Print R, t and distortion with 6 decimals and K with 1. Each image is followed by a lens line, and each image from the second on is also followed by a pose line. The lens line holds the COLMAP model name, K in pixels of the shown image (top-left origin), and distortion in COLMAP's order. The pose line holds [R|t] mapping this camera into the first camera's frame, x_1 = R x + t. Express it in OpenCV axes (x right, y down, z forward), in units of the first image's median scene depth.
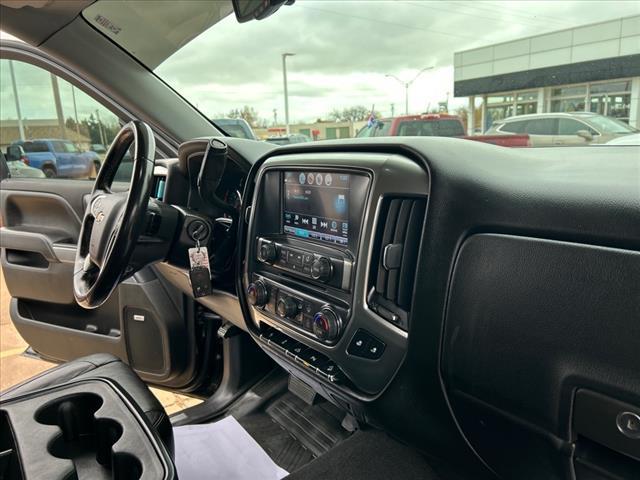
lens RADIAL K [[499.9, 0, 319.9], [0, 499.9, 234.9], [0, 0, 1]] dist [0.035072, -0.005092]
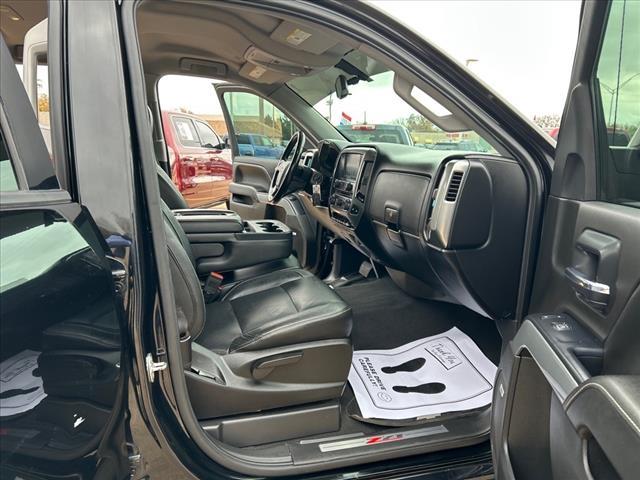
lens RADIAL K [[499.9, 0, 319.9], [0, 499.9, 234.9], [0, 0, 1]] dist [0.035072, -0.005092]
pose [[0.938743, 0.117313, -0.324035, 0.443791], [-0.118958, 0.992789, 0.014799, 0.173389], [0.323435, 0.024654, 0.945929, -0.966693]]
